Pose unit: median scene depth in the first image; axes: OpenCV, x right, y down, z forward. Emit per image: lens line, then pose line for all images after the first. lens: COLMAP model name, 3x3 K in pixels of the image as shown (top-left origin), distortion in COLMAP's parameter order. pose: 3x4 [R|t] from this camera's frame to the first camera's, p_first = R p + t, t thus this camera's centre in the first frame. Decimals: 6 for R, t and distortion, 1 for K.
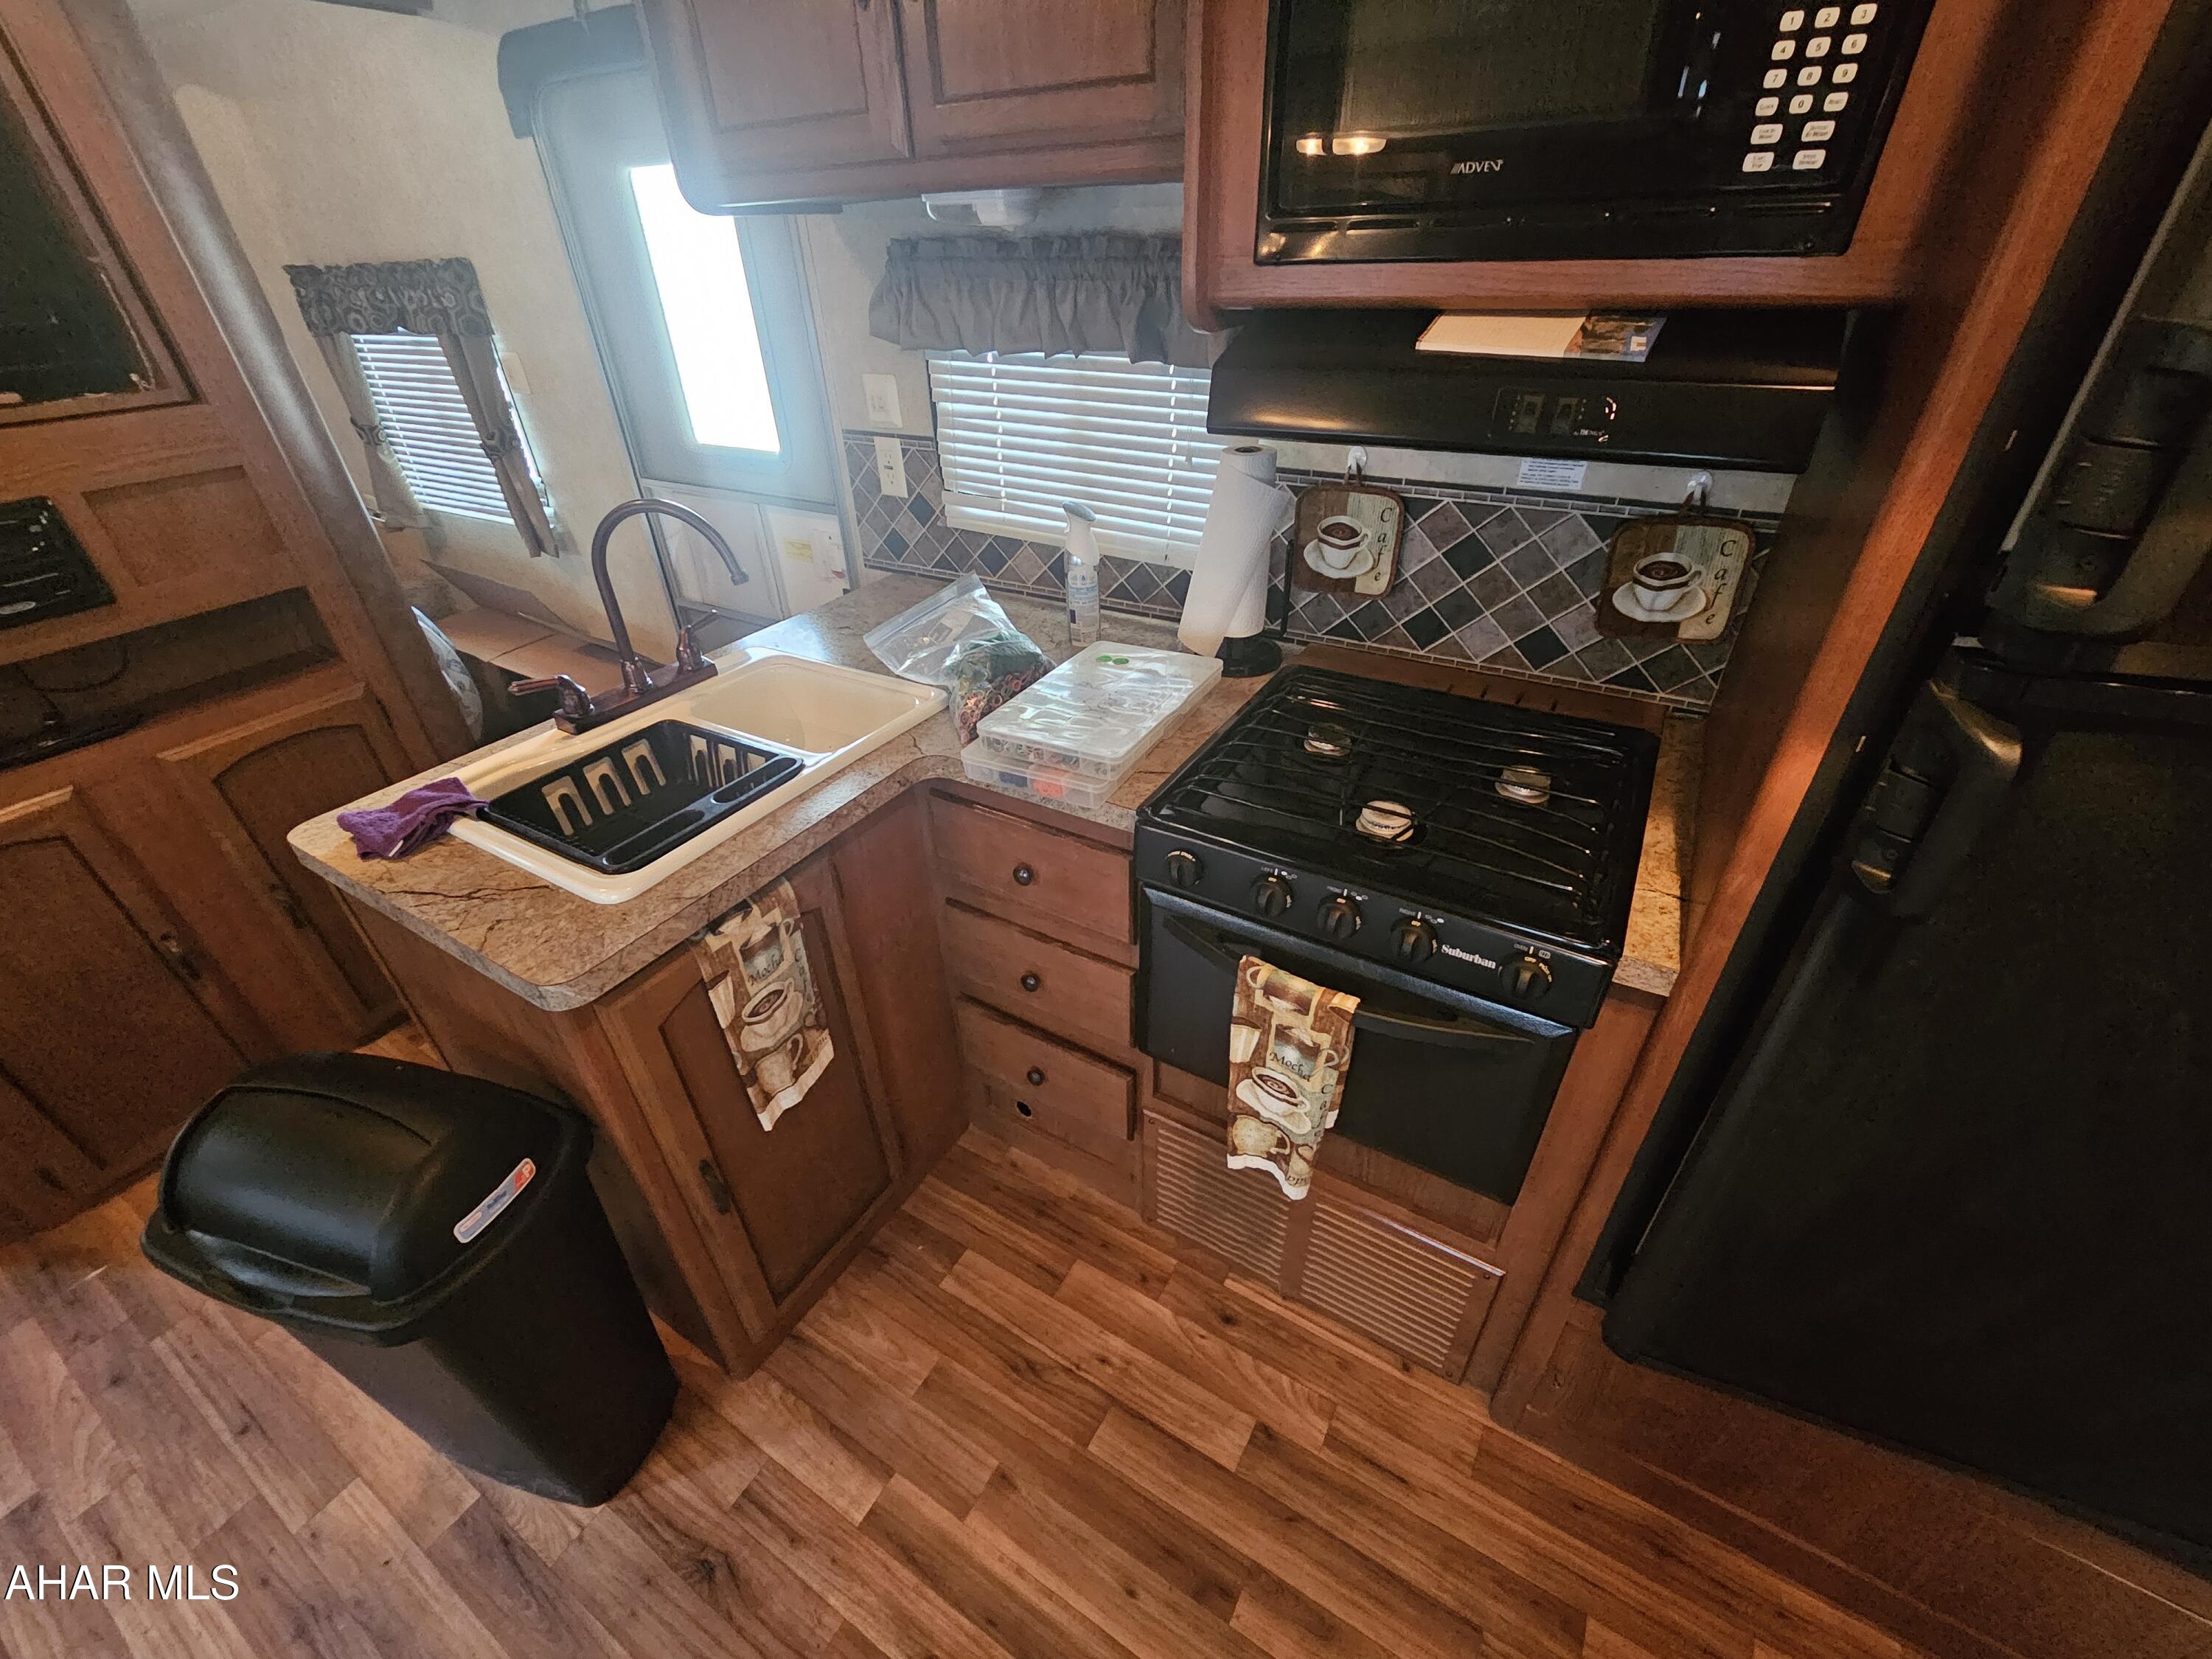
lens RADIAL K [[897.9, 0, 1087.4], [0, 897.9, 838.1], [0, 0, 1]] dist [0.000905, -0.000866]
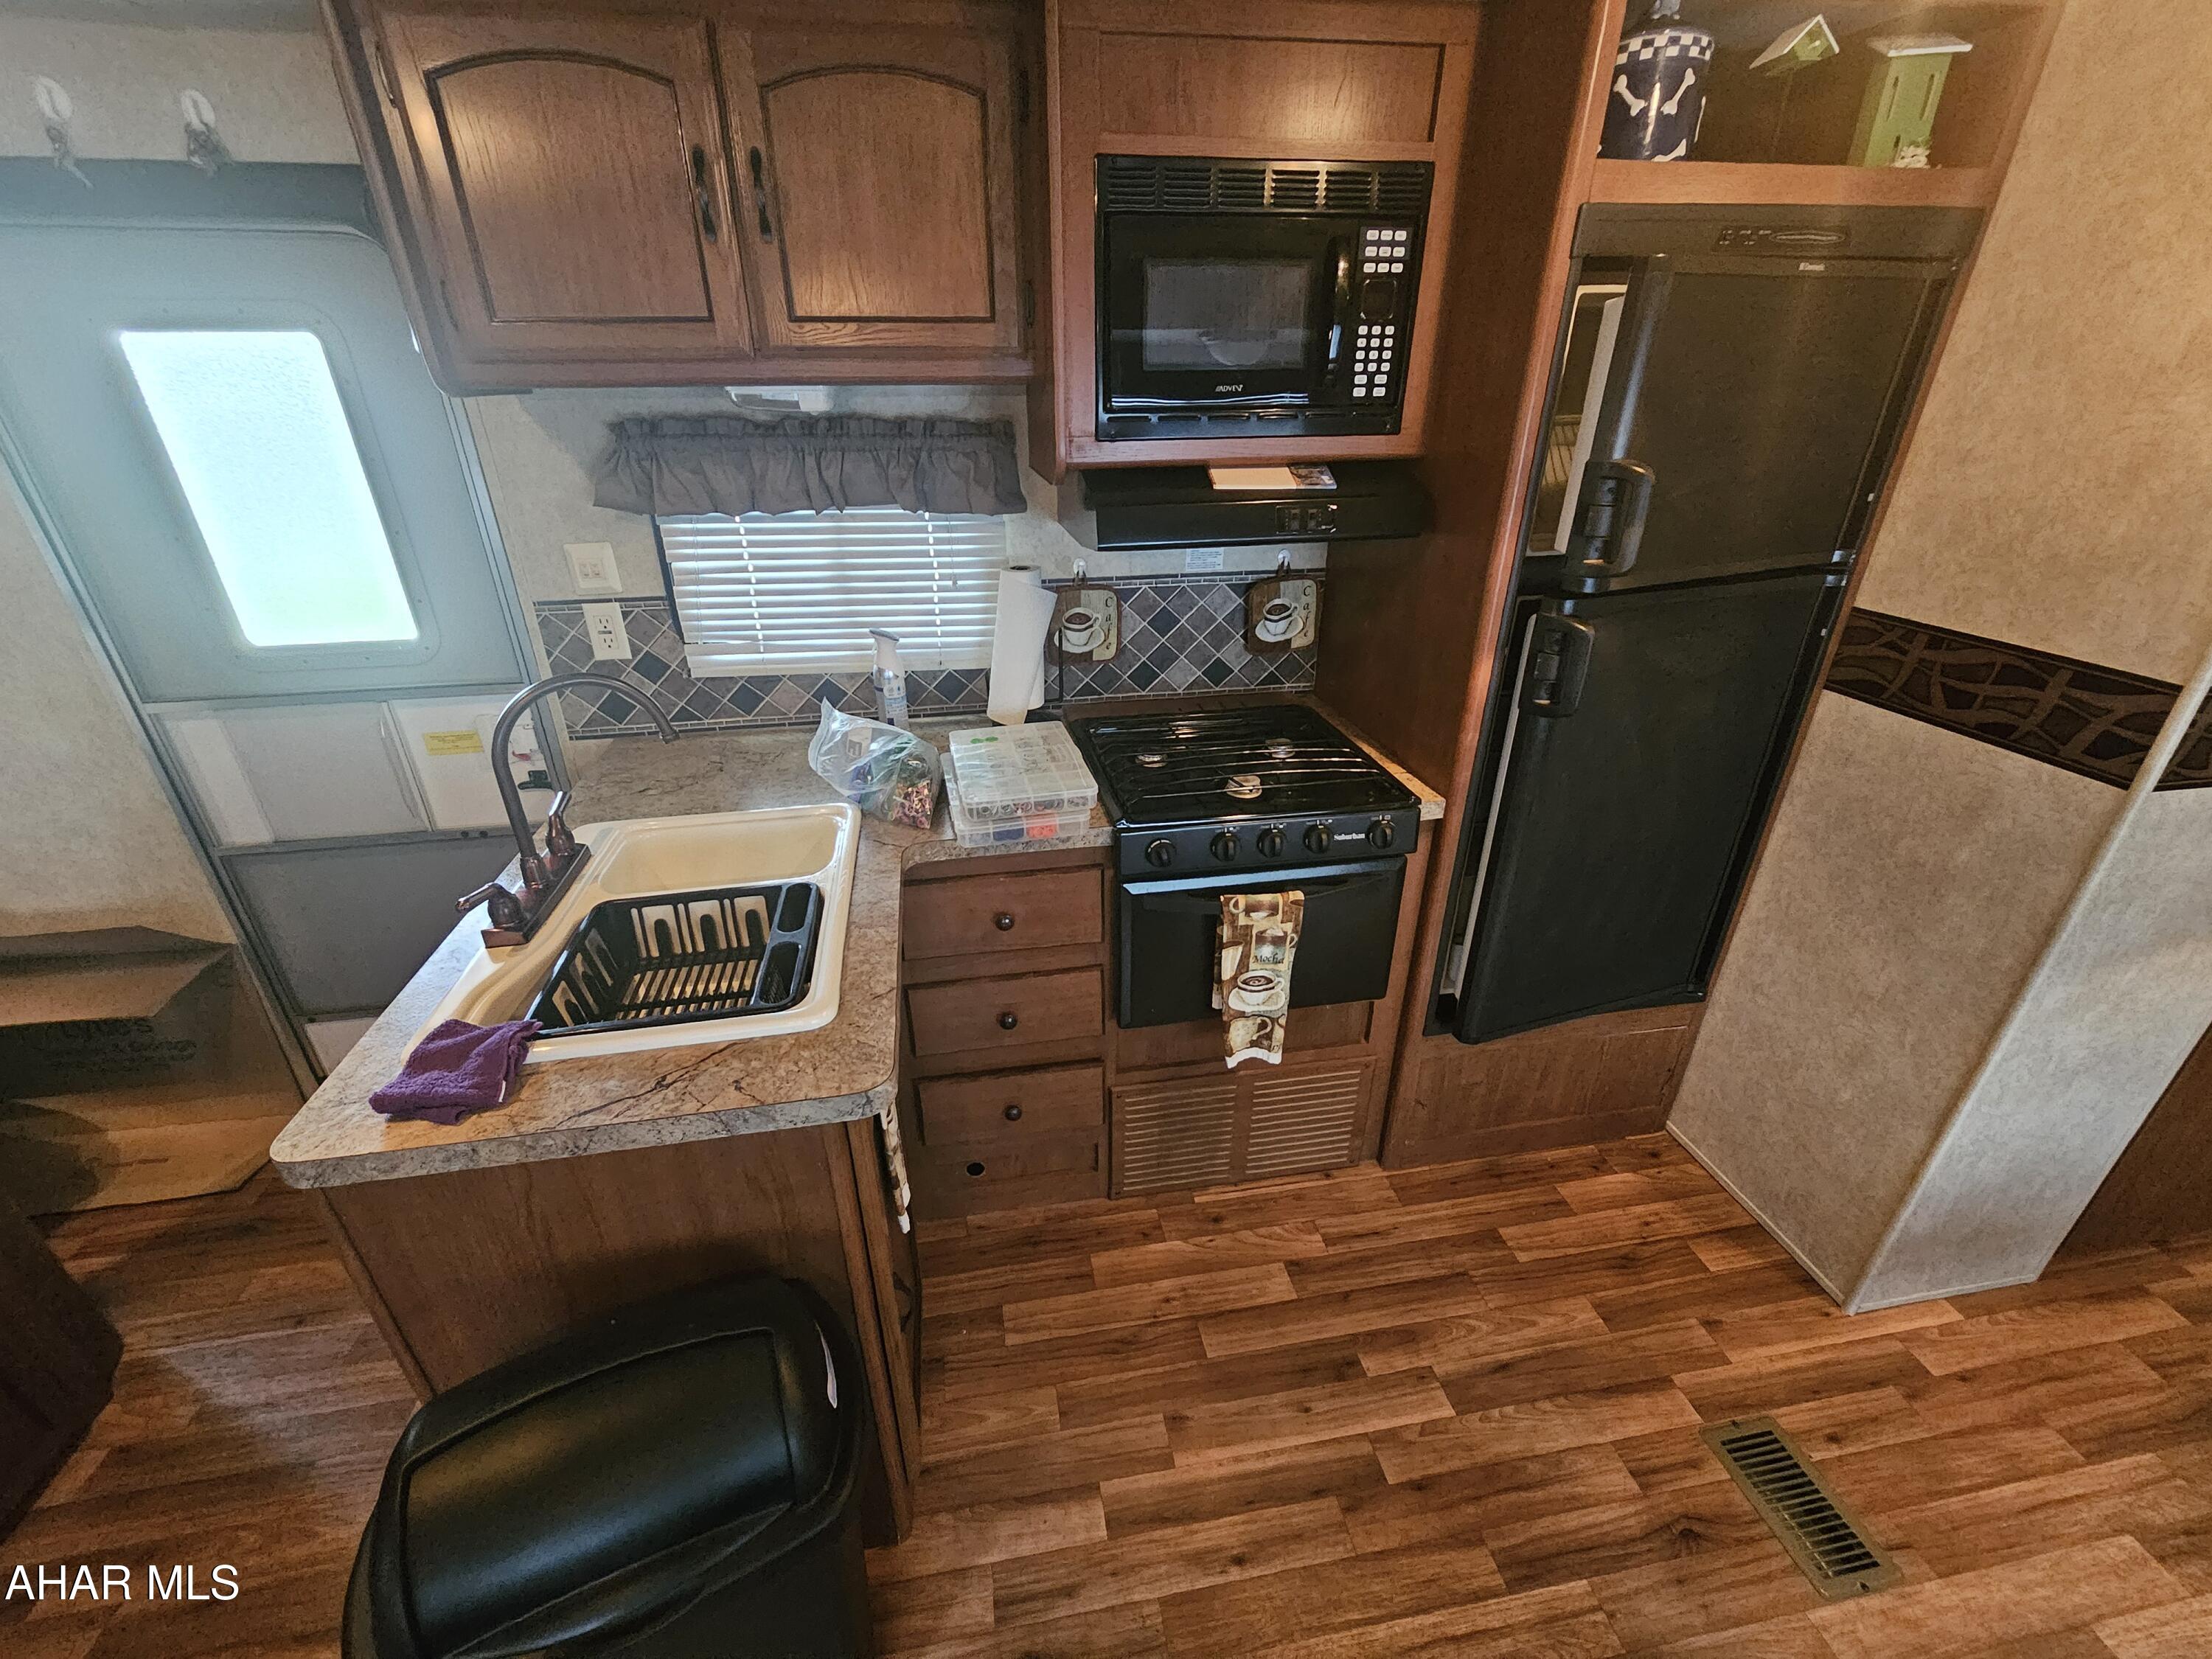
lens RADIAL K [[897.9, 0, 1087.4], [0, 897.9, 838.1], [0, 0, 1]] dist [0.000905, -0.000866]
pose [[0.759360, -0.274226, 0.590062, -0.642646], [0.352566, 0.935596, -0.018912, -0.000982], [-0.546873, 0.222397, 0.807137, -0.031998]]
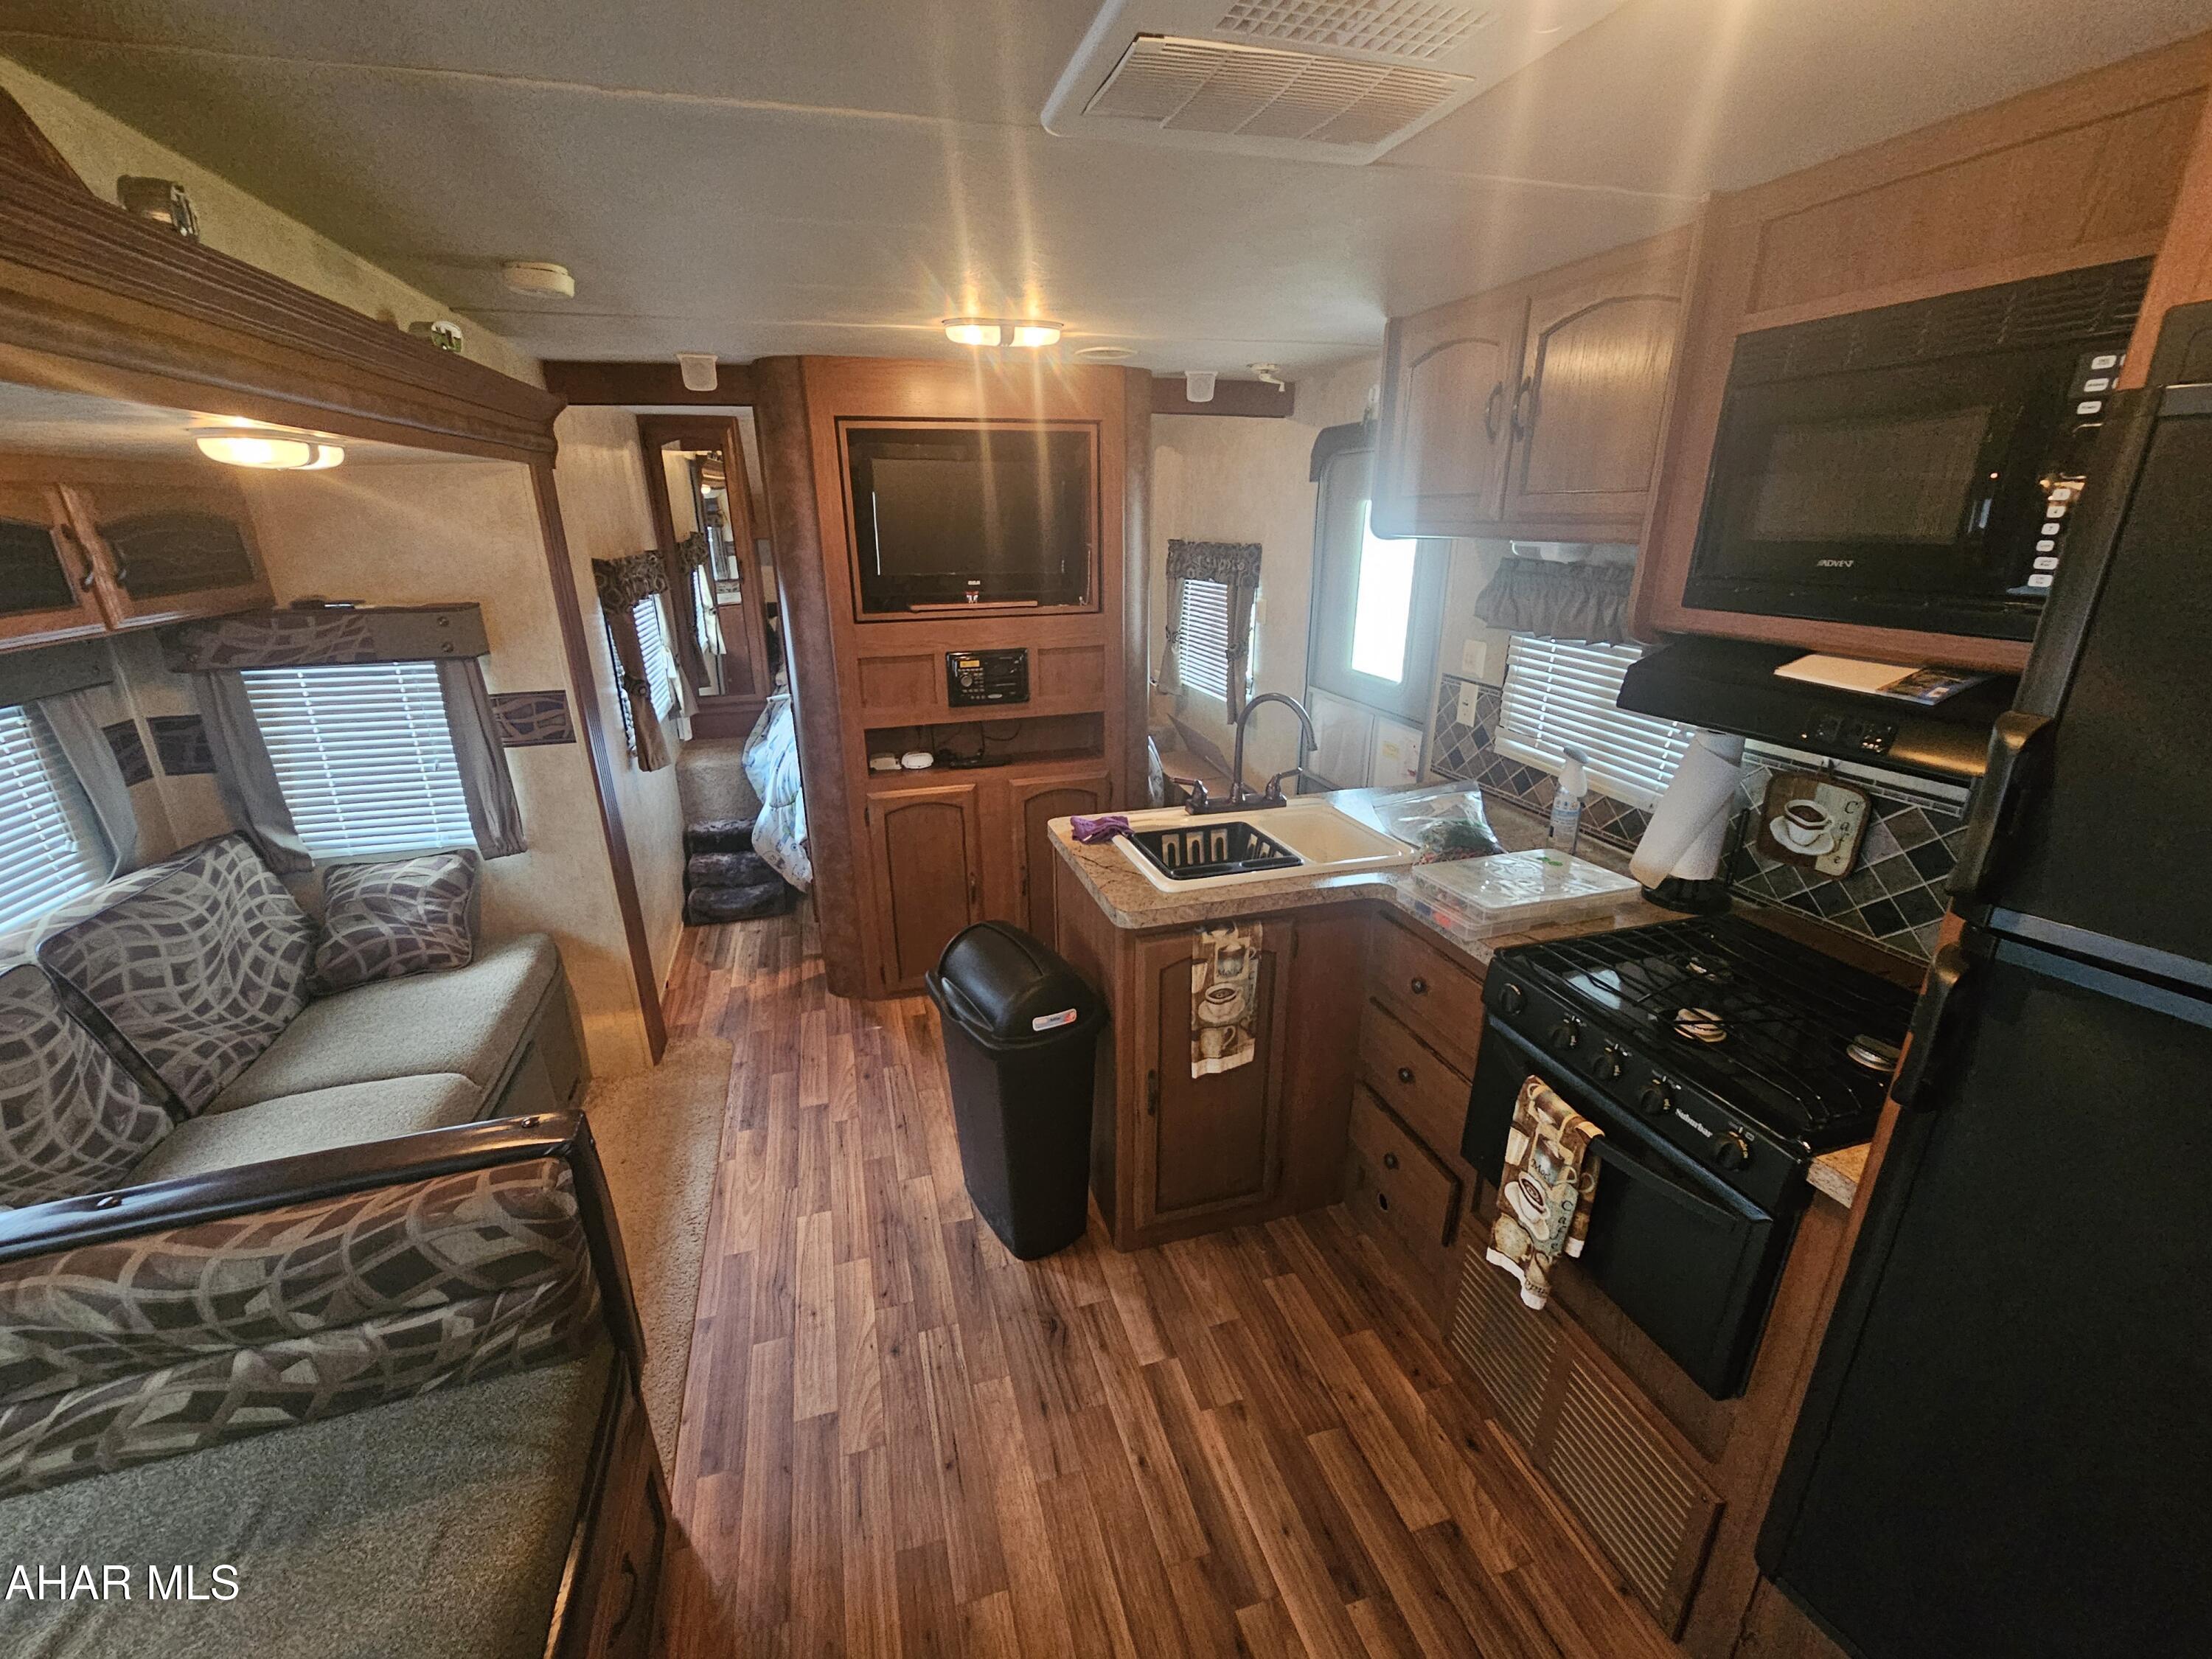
lens RADIAL K [[893.8, 0, 1107.1], [0, 893.8, 847.0], [0, 0, 1]] dist [-0.000316, -0.000217]
pose [[0.749238, 0.256342, -0.610681, 0.342560], [-0.385809, 0.918387, -0.087839, 0.146583], [0.538325, 0.301419, 0.786990, -0.374296]]
